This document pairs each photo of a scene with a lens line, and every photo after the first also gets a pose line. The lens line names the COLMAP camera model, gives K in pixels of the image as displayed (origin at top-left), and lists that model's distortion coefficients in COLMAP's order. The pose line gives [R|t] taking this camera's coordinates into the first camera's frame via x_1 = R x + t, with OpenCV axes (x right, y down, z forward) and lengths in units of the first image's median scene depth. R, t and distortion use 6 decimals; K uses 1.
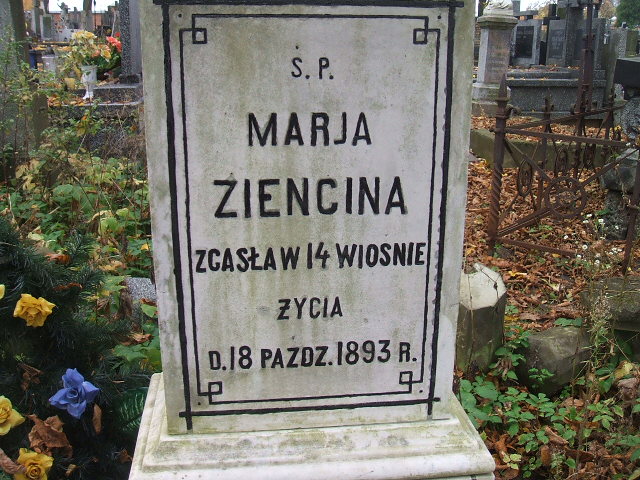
lens RADIAL K [[704.7, 0, 320.5], [0, 704.7, 236.8], [0, 0, 1]] dist [-0.096361, 0.000000]
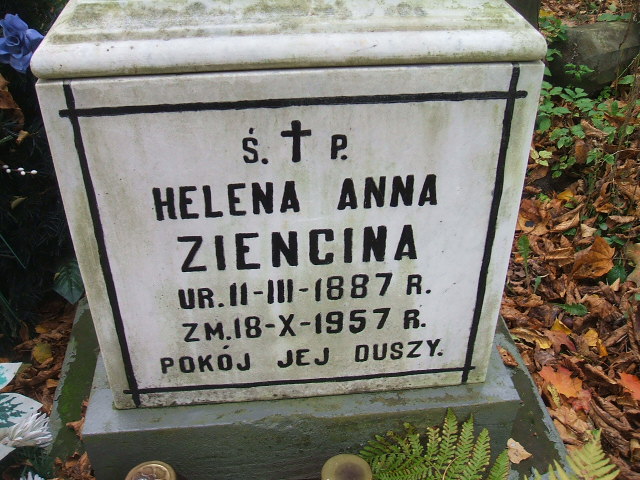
lens RADIAL K [[704.7, 0, 320.2], [0, 704.7, 244.2], [0, 0, 1]] dist [-0.096361, 0.000000]
pose [[0.999727, 0.005638, -0.022661, 0.022912], [0.002007, 0.946080, 0.323926, 0.190077], [0.023266, -0.323883, 0.945811, 0.164920]]
